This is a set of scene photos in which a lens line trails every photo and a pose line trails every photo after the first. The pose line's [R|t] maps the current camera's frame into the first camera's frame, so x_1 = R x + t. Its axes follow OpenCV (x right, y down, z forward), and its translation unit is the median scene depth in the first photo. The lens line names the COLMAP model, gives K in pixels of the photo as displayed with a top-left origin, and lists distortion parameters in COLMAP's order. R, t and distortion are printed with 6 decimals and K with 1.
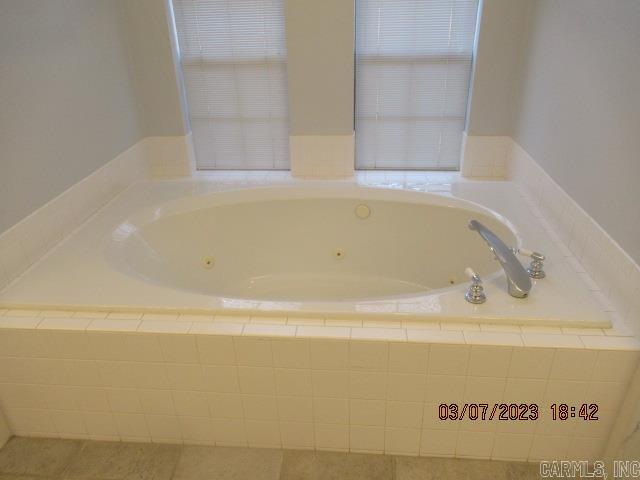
lens RADIAL K [[457.4, 0, 307.3], [0, 457.4, 240.2], [0, 0, 1]] dist [-0.086224, 0.000152]
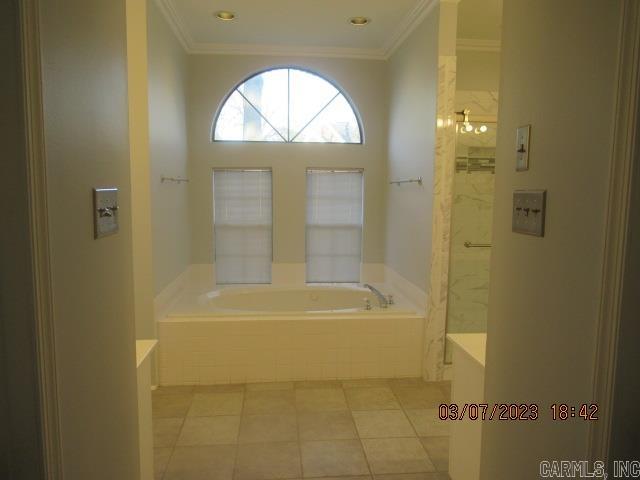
lens RADIAL K [[481.2, 0, 320.0], [0, 481.2, 240.0], [0, 0, 1]] dist [-0.006010, 0.002156]
pose [[0.975998, 0.021443, 0.216720, -0.295245], [0.062902, 0.924969, -0.374802, 0.464228], [-0.208496, 0.379438, 0.901419, -0.934862]]
